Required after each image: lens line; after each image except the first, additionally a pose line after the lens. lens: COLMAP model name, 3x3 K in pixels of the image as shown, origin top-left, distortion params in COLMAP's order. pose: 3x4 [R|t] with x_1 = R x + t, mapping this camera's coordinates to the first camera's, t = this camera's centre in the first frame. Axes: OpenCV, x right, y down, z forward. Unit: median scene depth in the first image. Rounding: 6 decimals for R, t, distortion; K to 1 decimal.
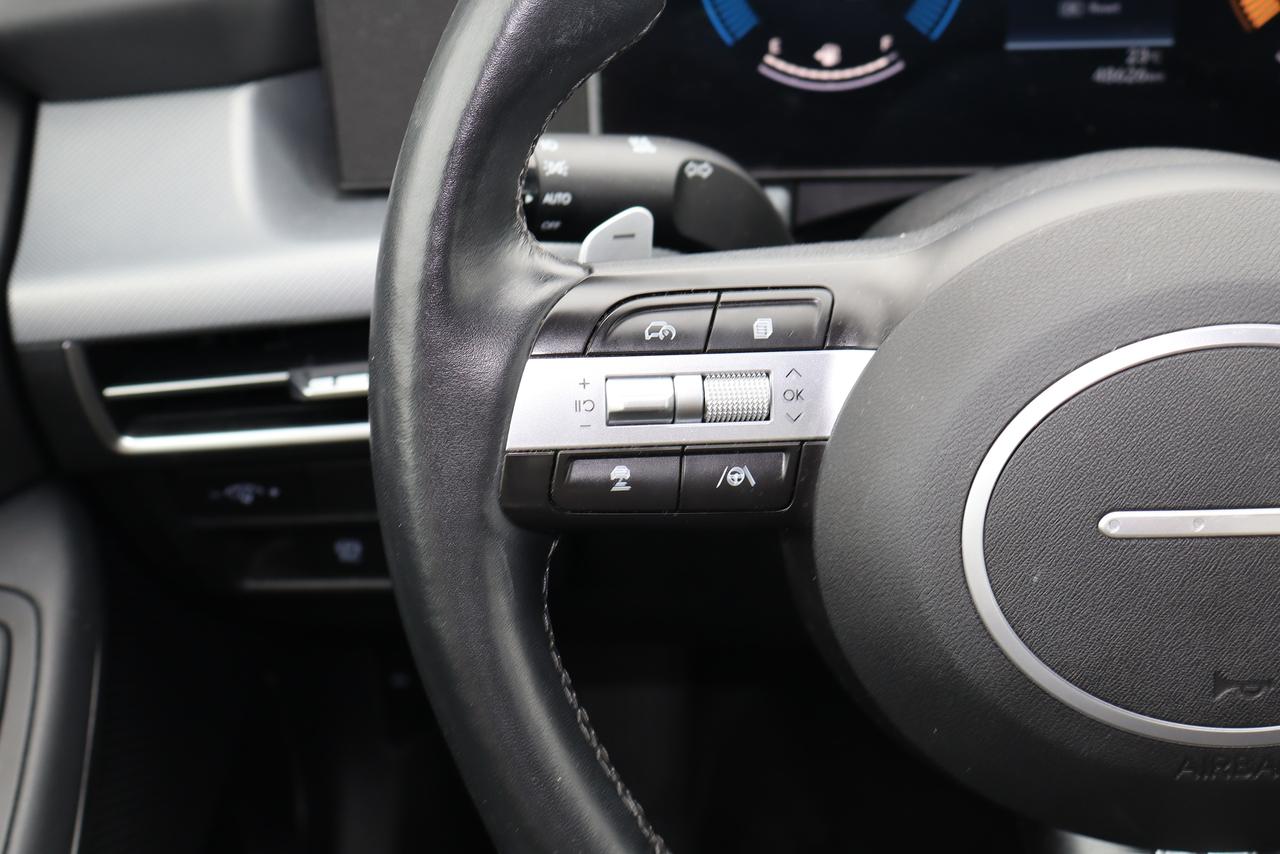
lens RADIAL K [[1679.5, 0, 592.6], [0, 1679.5, 410.6], [0, 0, 1]] dist [0.012455, 0.000000]
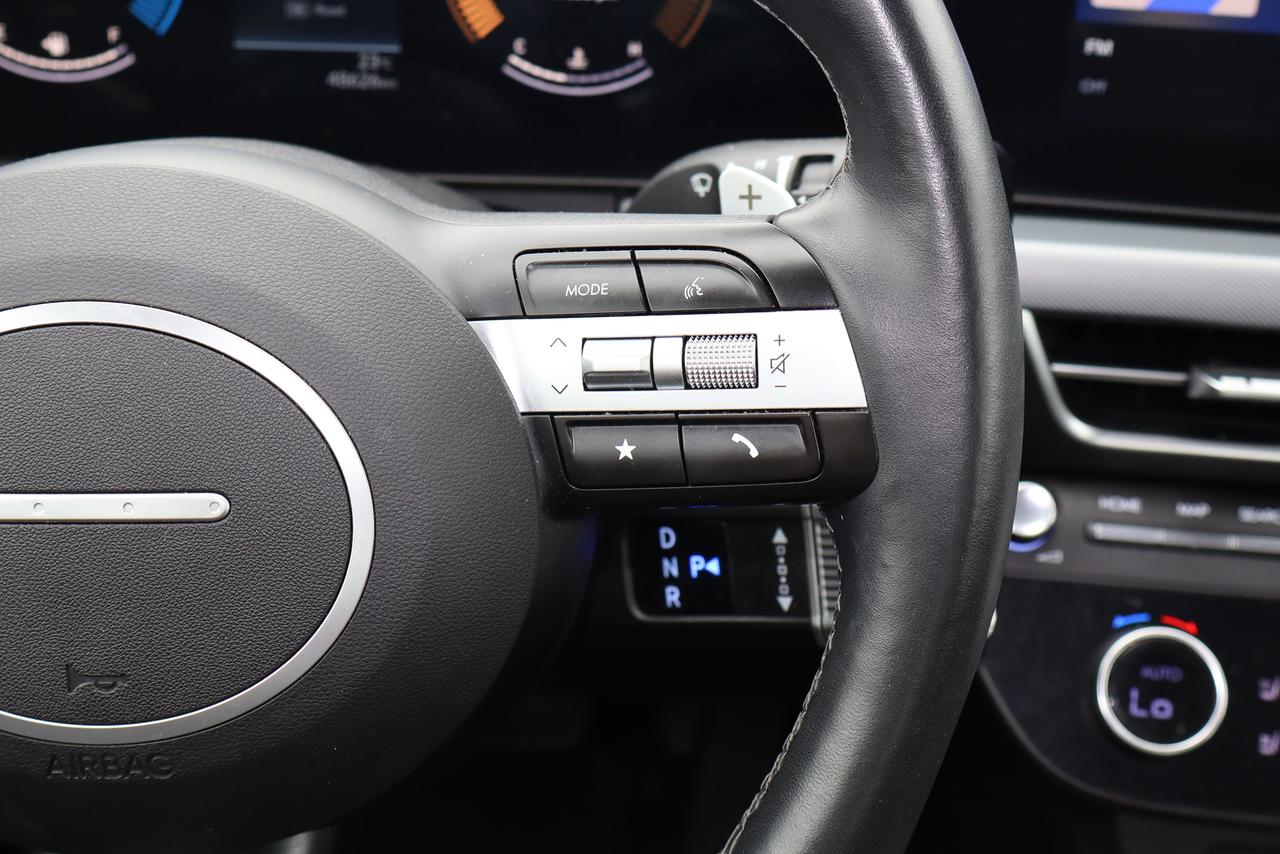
lens RADIAL K [[1691.2, 0, 649.8], [0, 1691.2, 420.0], [0, 0, 1]] dist [-0.001127, 0.000000]
pose [[0.991535, 0.026004, 0.127208, 0.411369], [-0.022643, 0.999357, -0.027798, 0.025507], [-0.127849, 0.024683, 0.991486, 0.003803]]
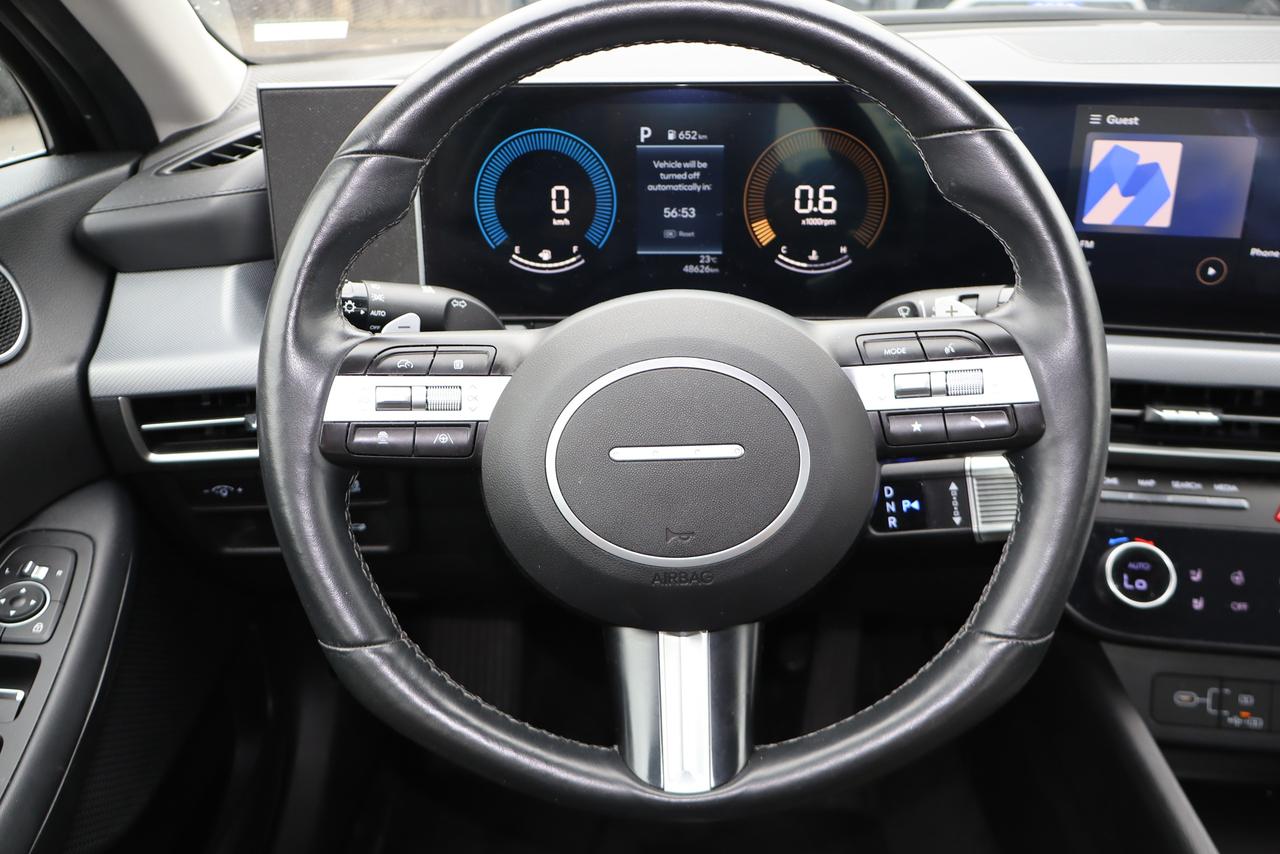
lens RADIAL K [[1076.8, 0, 622.8], [0, 1076.8, 429.1], [0, 0, 1]] dist [-0.025152, 0.020930]
pose [[0.996566, 0.016660, 0.081115, 0.151044], [-0.008119, 0.994491, -0.104504, 0.123879], [-0.082409, 0.103486, 0.991211, -0.210230]]
